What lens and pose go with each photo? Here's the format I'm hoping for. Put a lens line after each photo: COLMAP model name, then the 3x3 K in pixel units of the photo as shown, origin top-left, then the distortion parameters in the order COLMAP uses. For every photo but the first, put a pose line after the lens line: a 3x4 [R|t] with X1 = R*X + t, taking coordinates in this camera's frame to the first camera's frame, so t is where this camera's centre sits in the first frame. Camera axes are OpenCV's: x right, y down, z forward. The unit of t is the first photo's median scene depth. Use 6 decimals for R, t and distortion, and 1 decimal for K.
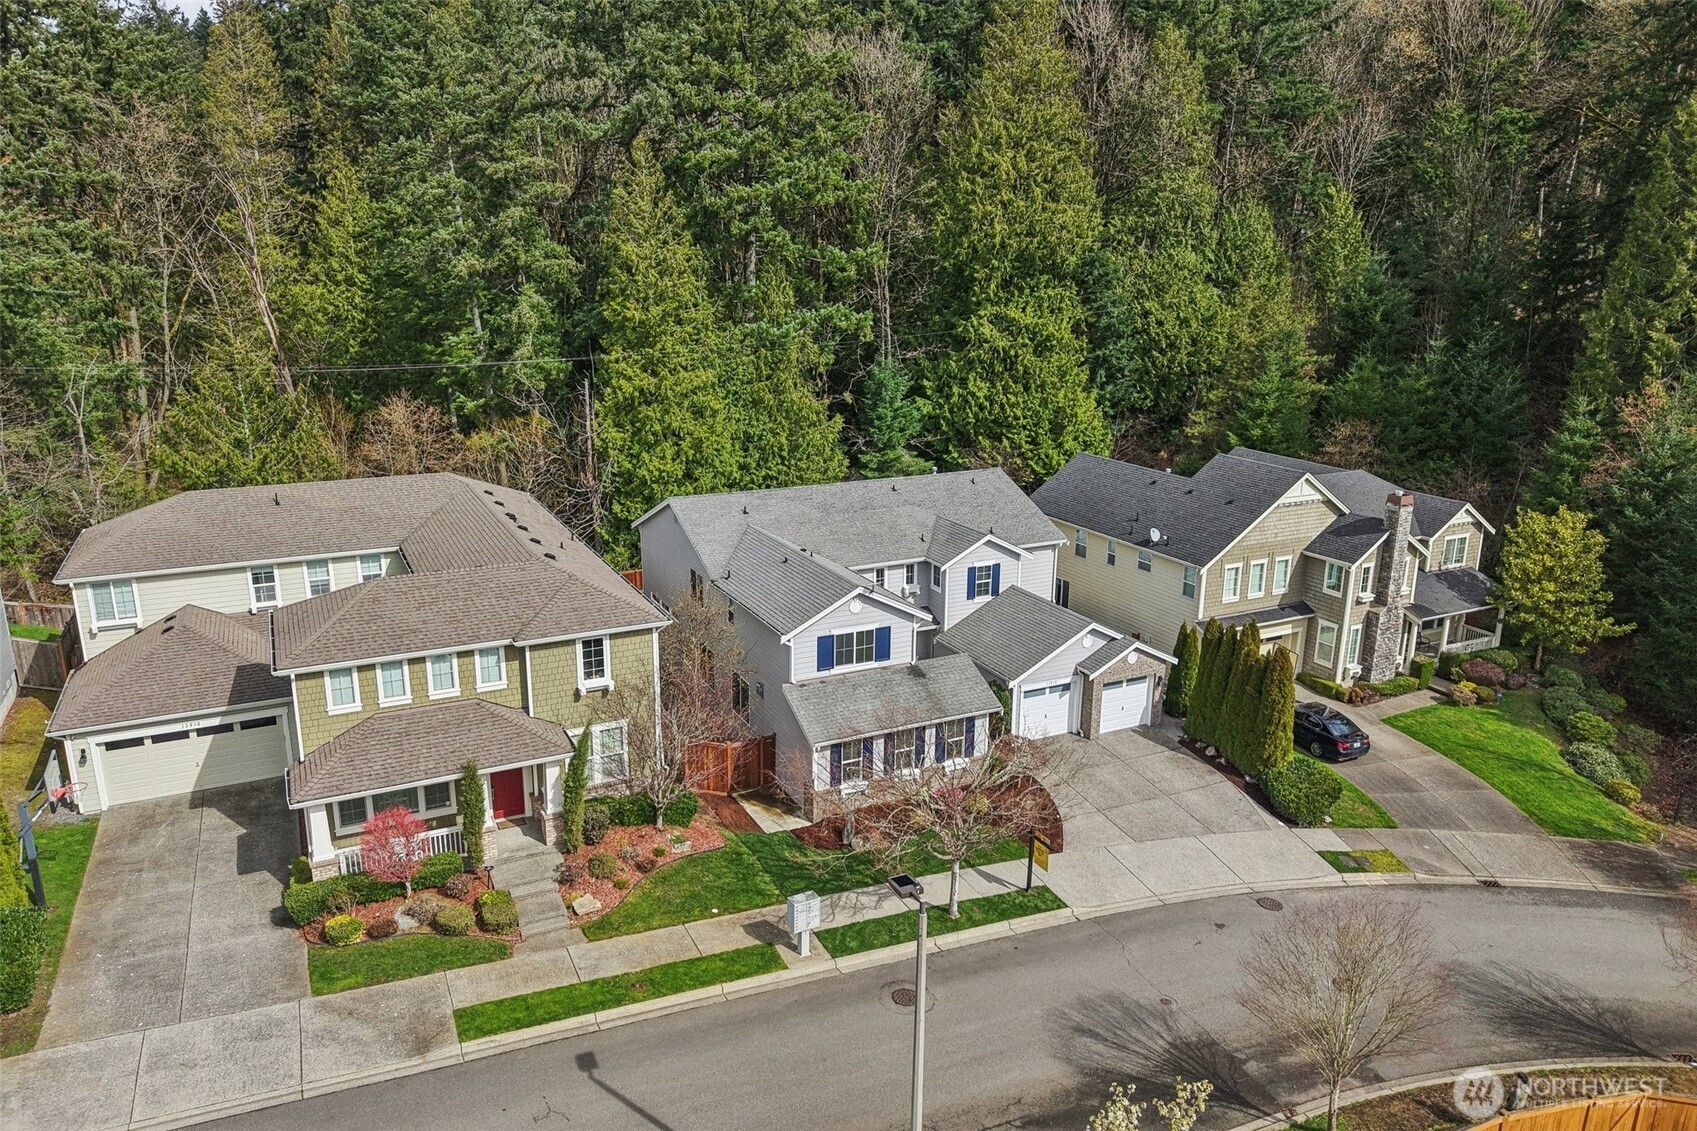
lens RADIAL K [[1141.8, 0, 867.8], [0, 1141.8, 552.4], [0, 0, 1]] dist [0.002715, -0.005485]
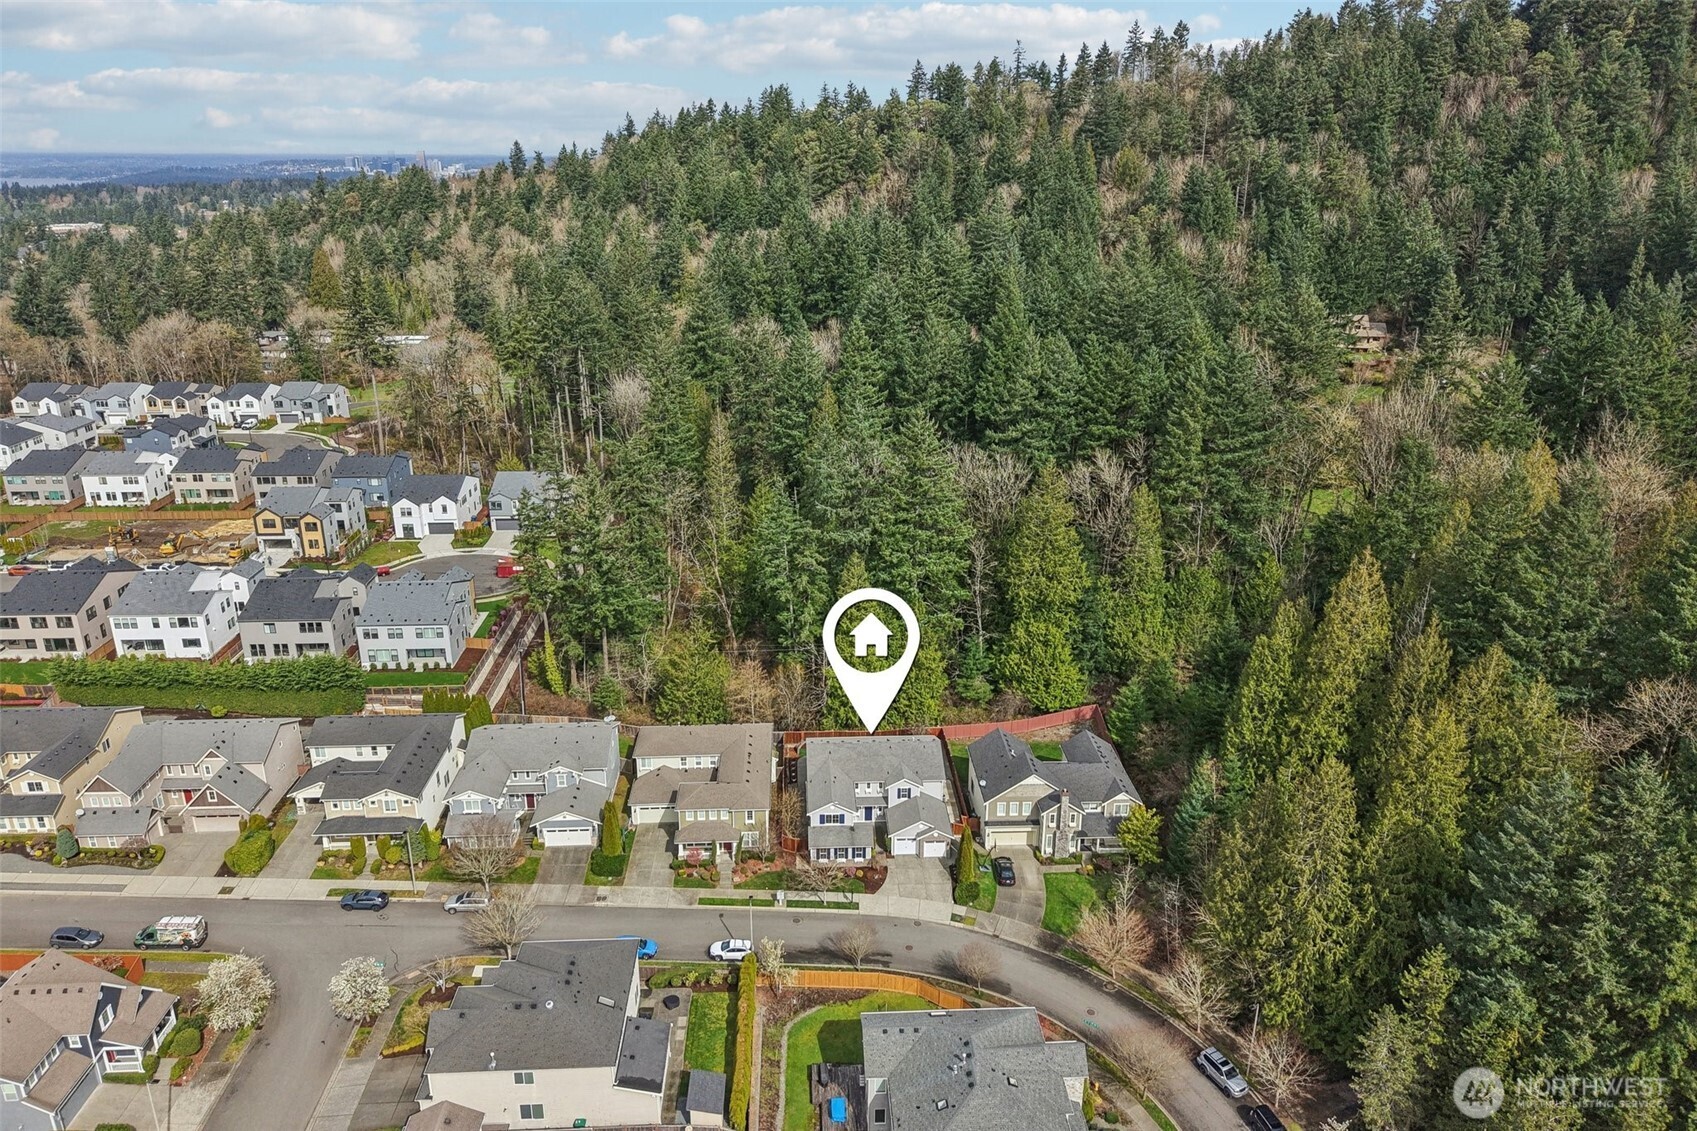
lens RADIAL K [[1141.8, 0, 867.8], [0, 1141.8, 552.4], [0, 0, 1]] dist [0.002715, -0.005485]
pose [[0.911623, 0.124711, -0.391651, 1.477705], [-0.097109, 0.991233, 0.089597, -1.139348], [0.399391, -0.043646, 0.915741, -2.252643]]
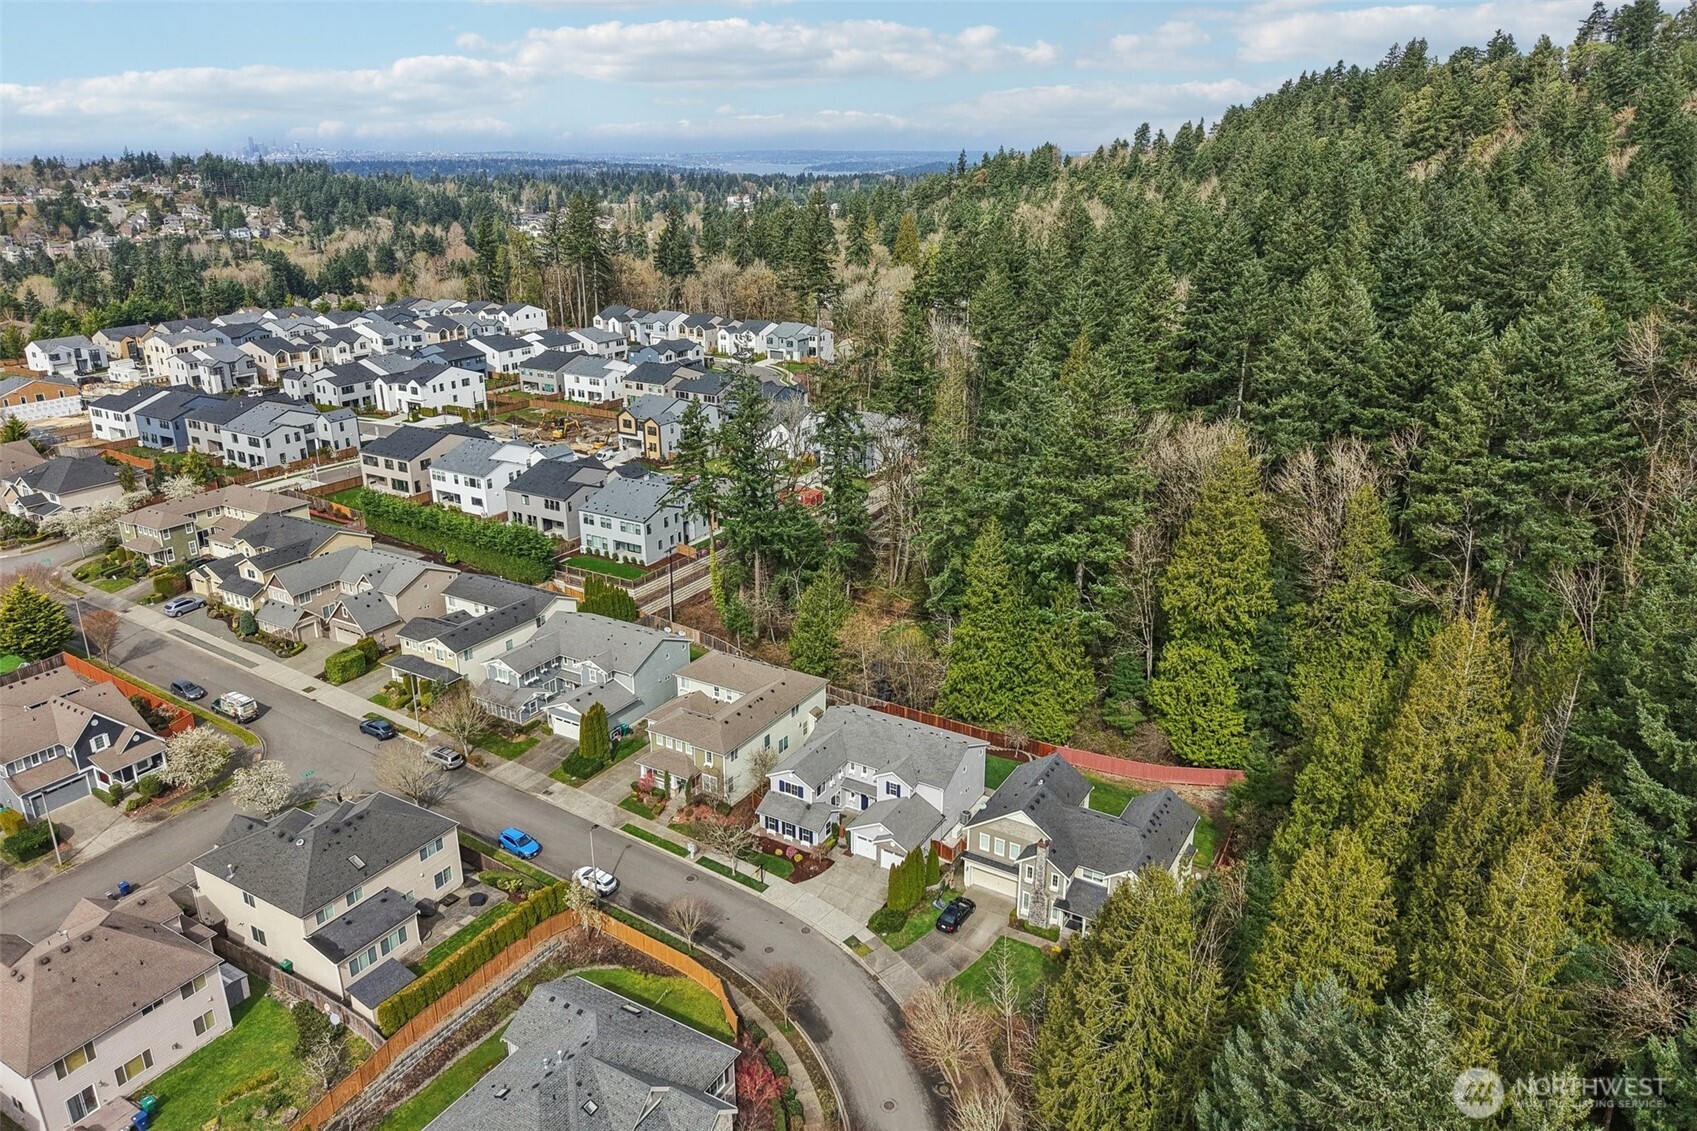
lens RADIAL K [[1153.4, 0, 848.5], [0, 1153.4, 565.5], [0, 0, 1]] dist [0.031969, -0.031938]
pose [[0.530062, 0.274730, -0.802220, 2.594793], [-0.213630, 0.958811, 0.187202, -1.192919], [0.820607, 0.072149, 0.566920, -0.664330]]
